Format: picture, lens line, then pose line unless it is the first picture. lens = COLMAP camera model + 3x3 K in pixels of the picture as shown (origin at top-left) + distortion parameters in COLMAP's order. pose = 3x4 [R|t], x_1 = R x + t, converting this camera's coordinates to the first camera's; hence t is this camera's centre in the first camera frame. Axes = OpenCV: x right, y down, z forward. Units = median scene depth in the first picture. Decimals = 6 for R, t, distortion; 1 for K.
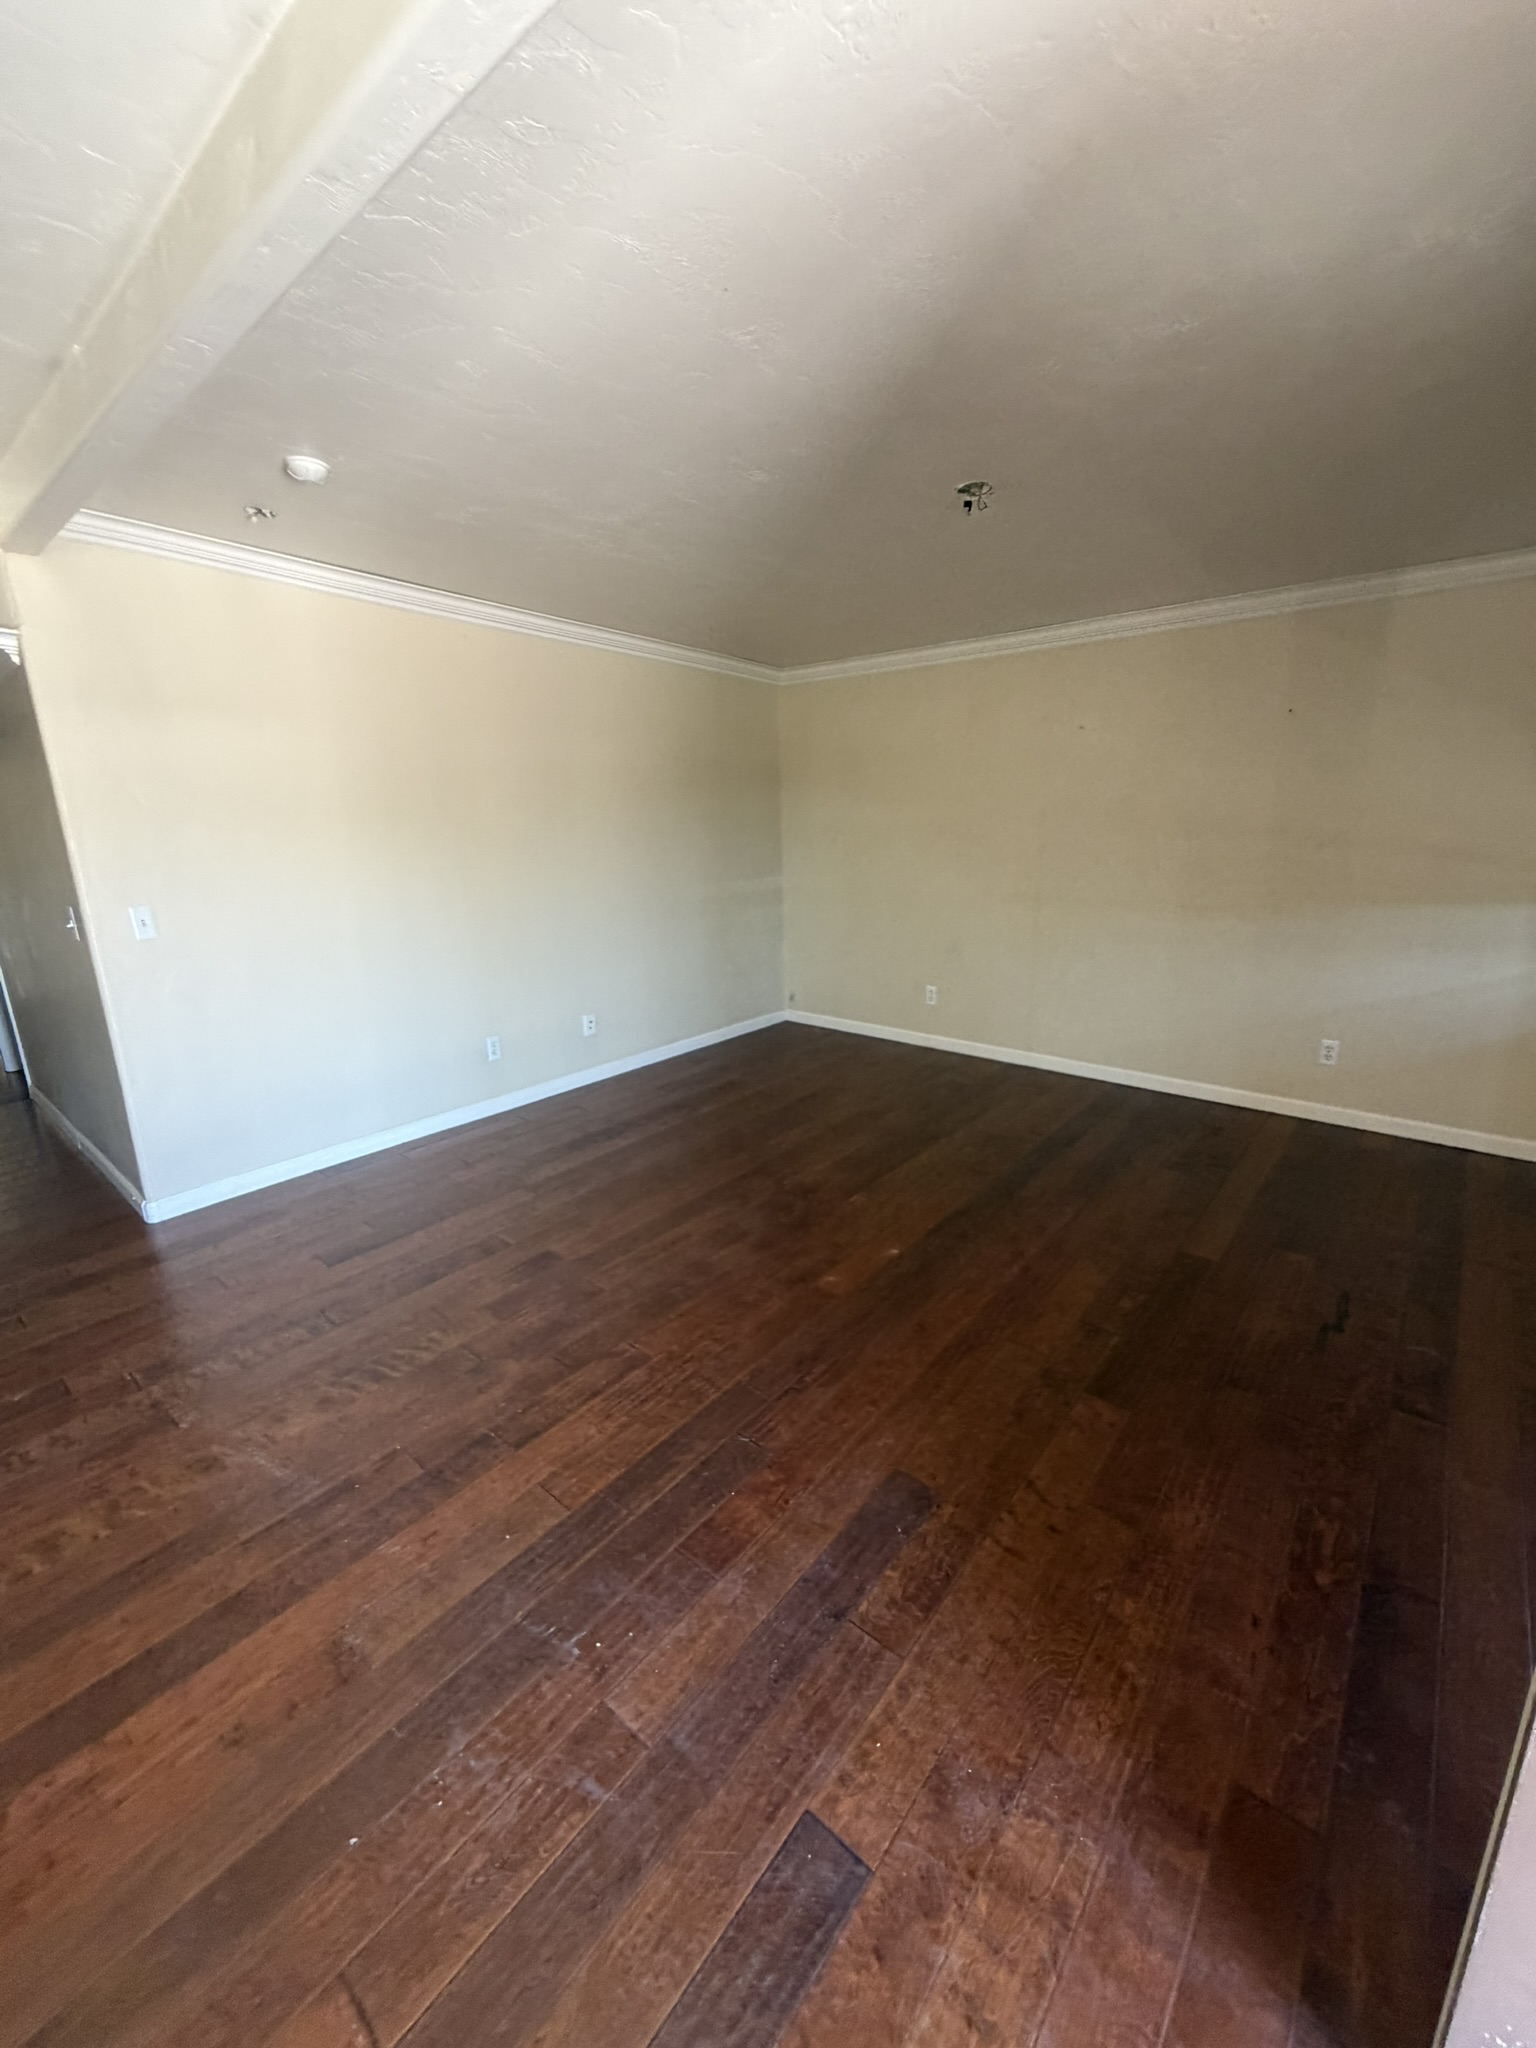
lens RADIAL K [[819.6, 0, 764.1], [0, 819.6, 1023.8], [0, 0, 1]] dist [0.001829, 0.000303]
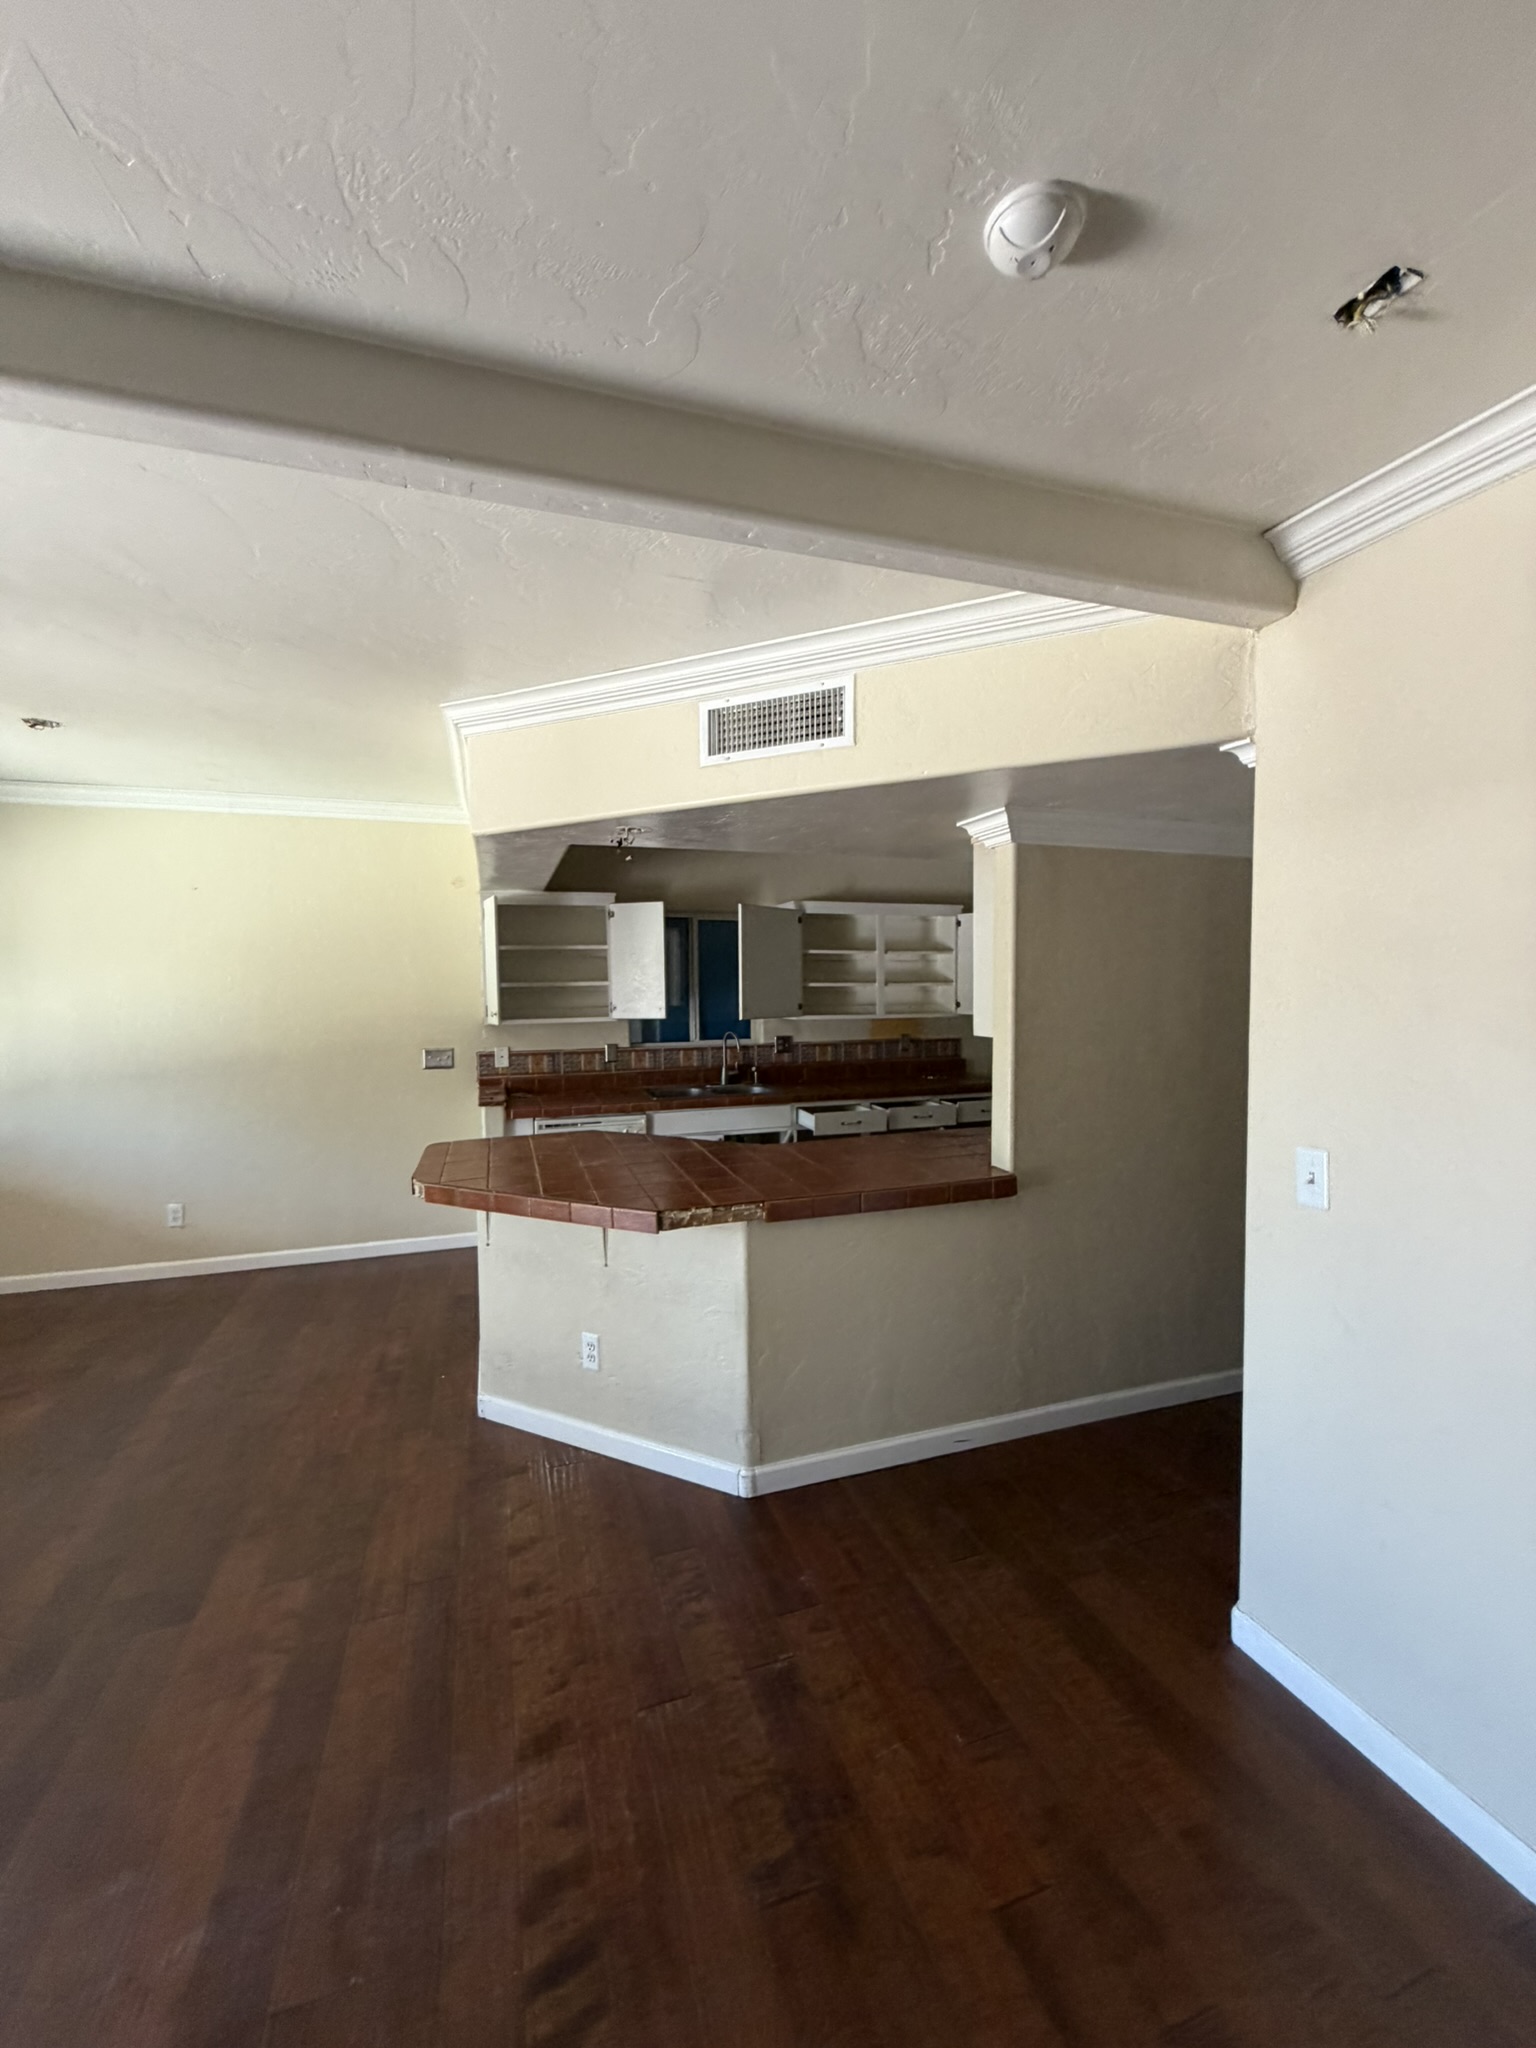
lens RADIAL K [[819.6, 0, 762.7], [0, 819.6, 1020.3], [0, 0, 1]] dist [0.001829, 0.000303]
pose [[-0.528252, 0.057120, -0.847164, -0.177517], [-0.191530, 0.964003, 0.184428, -0.574563], [0.827204, 0.259682, -0.498297, 2.101818]]
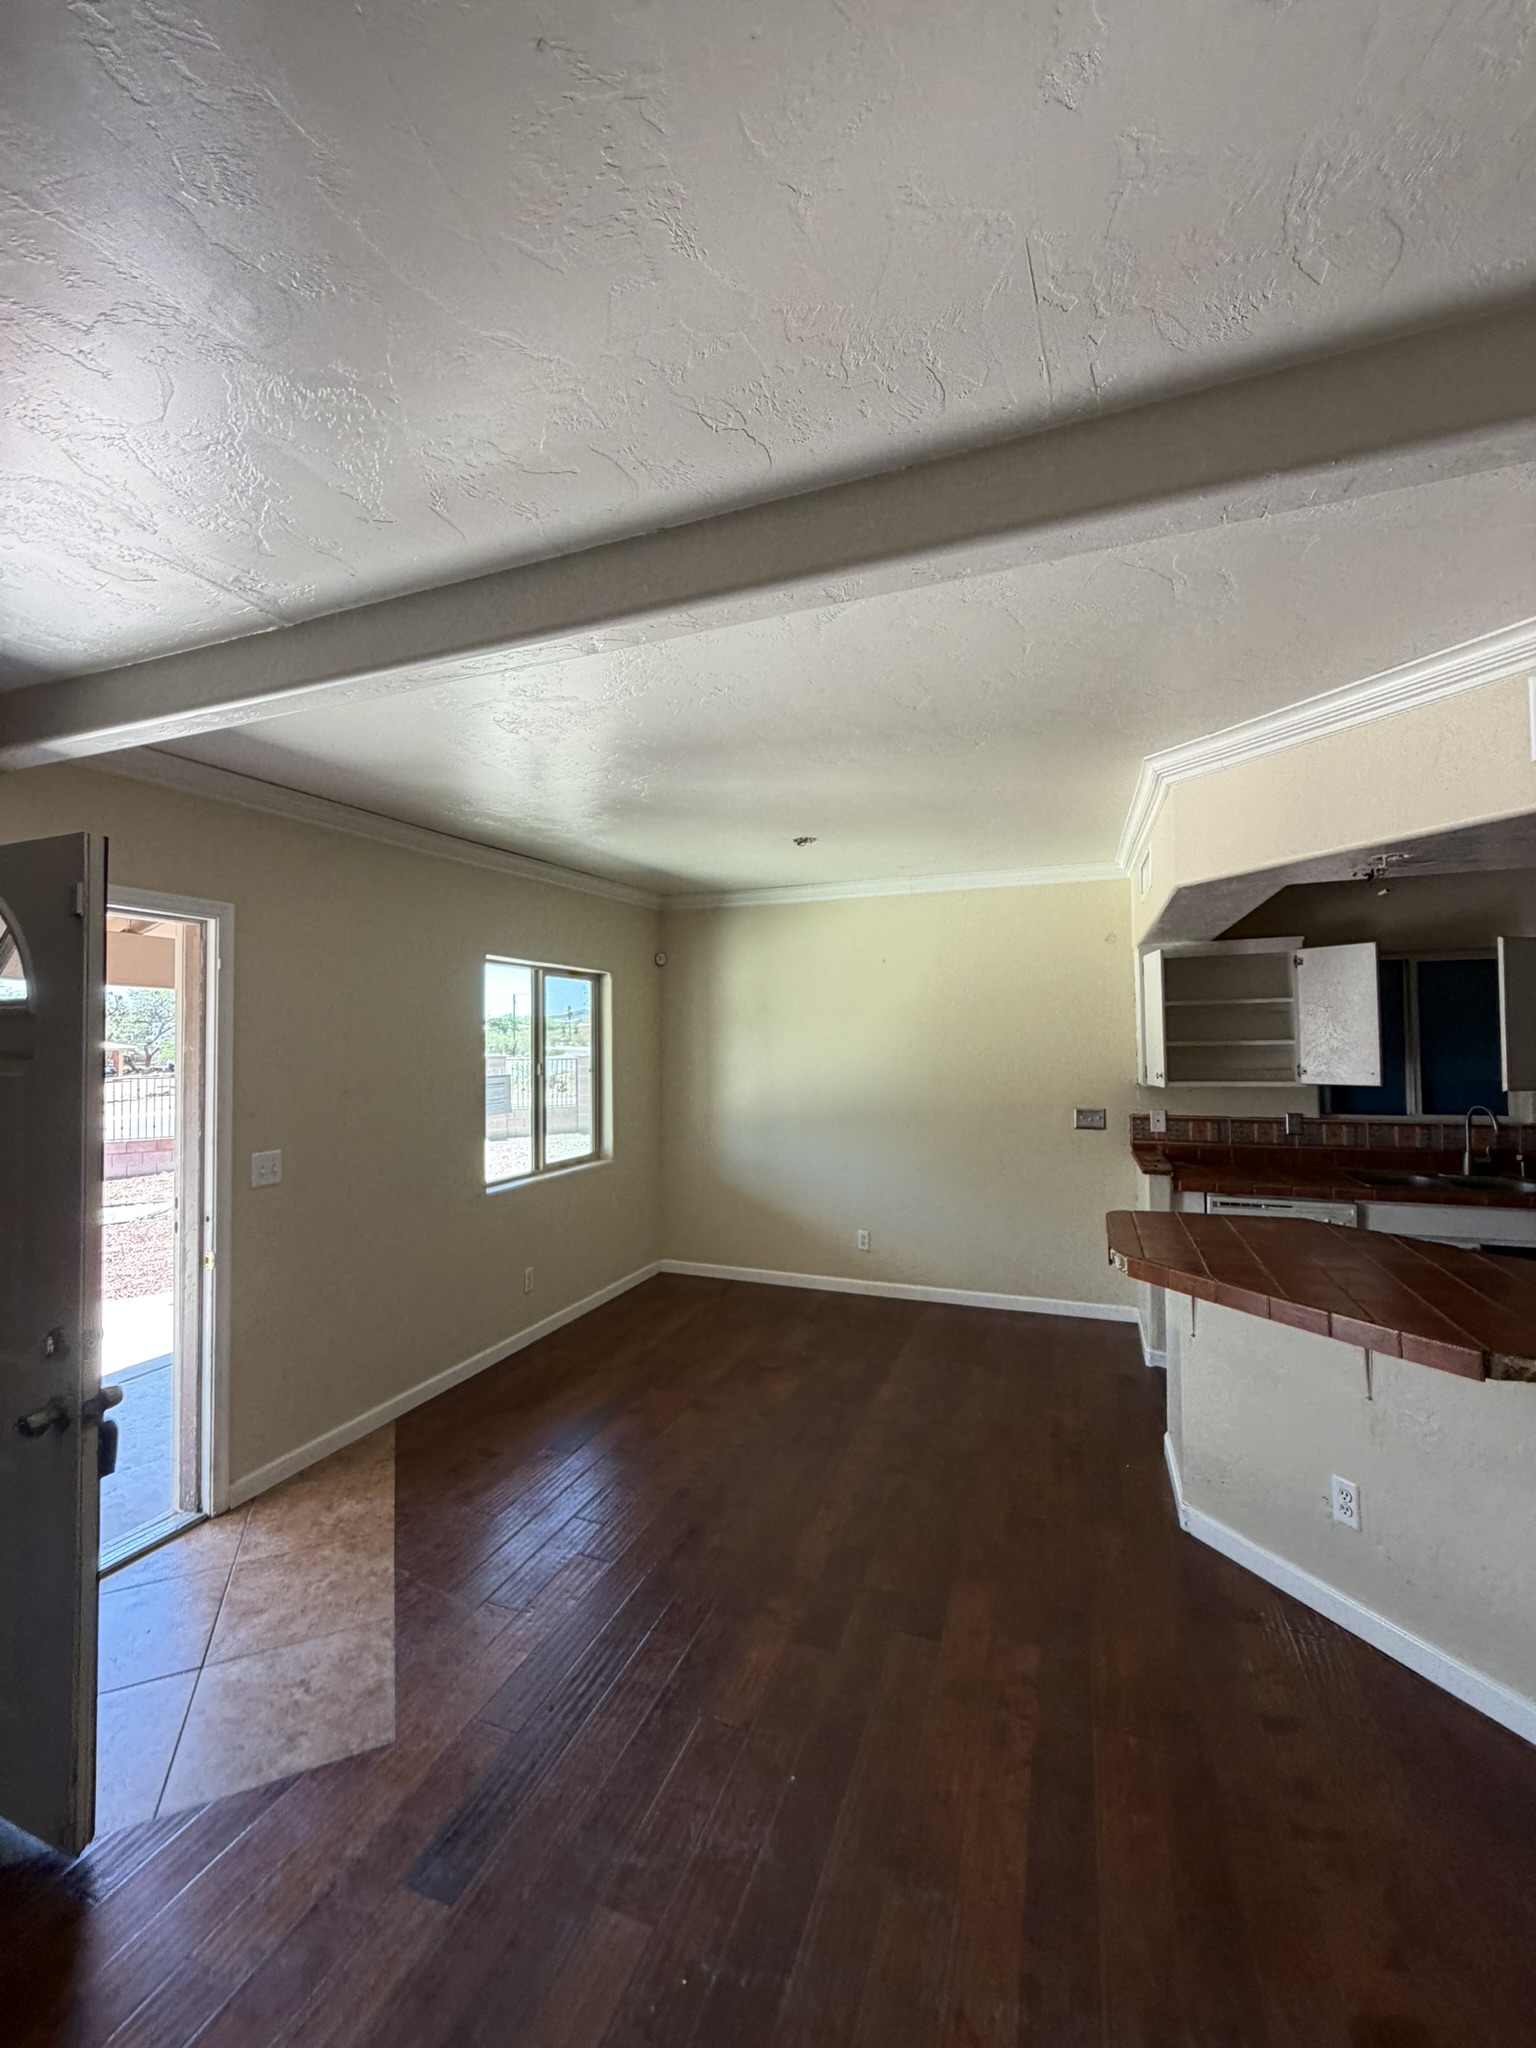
lens RADIAL K [[819.6, 0, 770.1], [0, 819.6, 1020.8], [0, 0, 1]] dist [0.001829, 0.000303]
pose [[-0.944143, 0.013651, -0.329253, -0.010530], [-0.058710, 0.976189, 0.208827, -0.542088], [0.324263, 0.216493, -0.920861, 1.880753]]
